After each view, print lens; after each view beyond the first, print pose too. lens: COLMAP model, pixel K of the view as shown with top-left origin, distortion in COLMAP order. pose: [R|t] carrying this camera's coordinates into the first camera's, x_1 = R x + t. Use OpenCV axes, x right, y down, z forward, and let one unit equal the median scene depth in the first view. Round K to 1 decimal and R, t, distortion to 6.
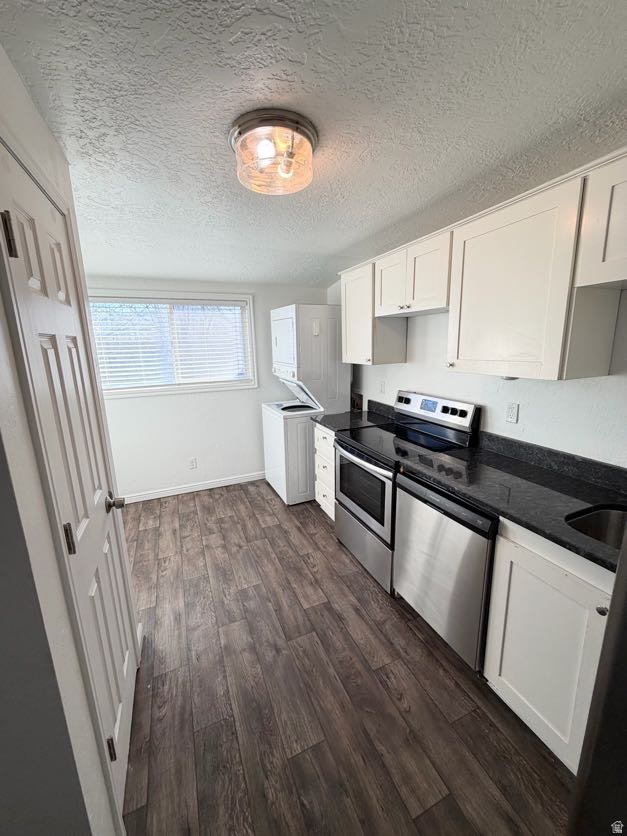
lens RADIAL K [[330.7, 0, 318.0], [0, 330.7, 416.7], [0, 0, 1]] dist [-0.002446, 0.000253]
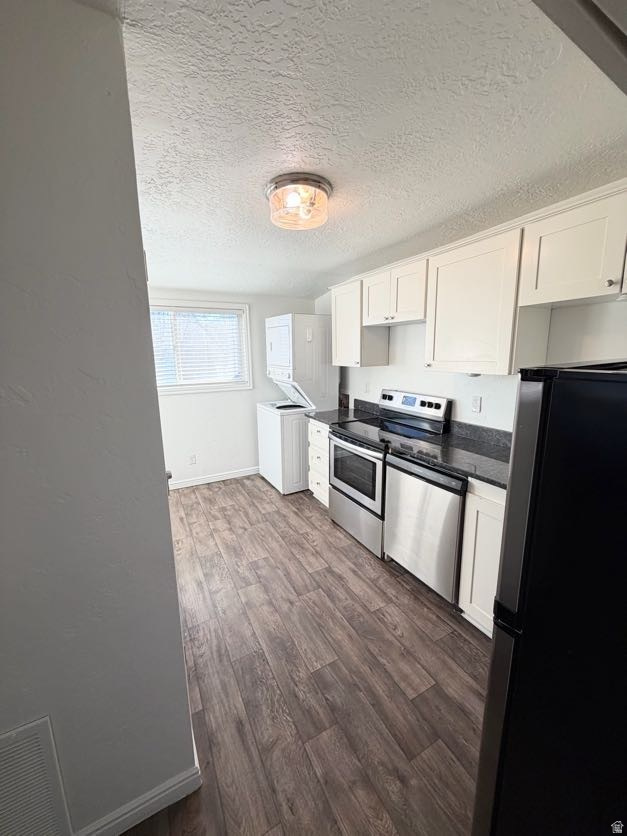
lens RADIAL K [[330.7, 0, 318.5], [0, 330.7, 417.5], [0, 0, 1]] dist [-0.002446, 0.000253]
pose [[0.996555, -0.007531, 0.082596, -0.111131], [0.009224, 0.999755, -0.020131, 0.059530], [-0.082425, 0.020824, 0.996380, -0.195893]]
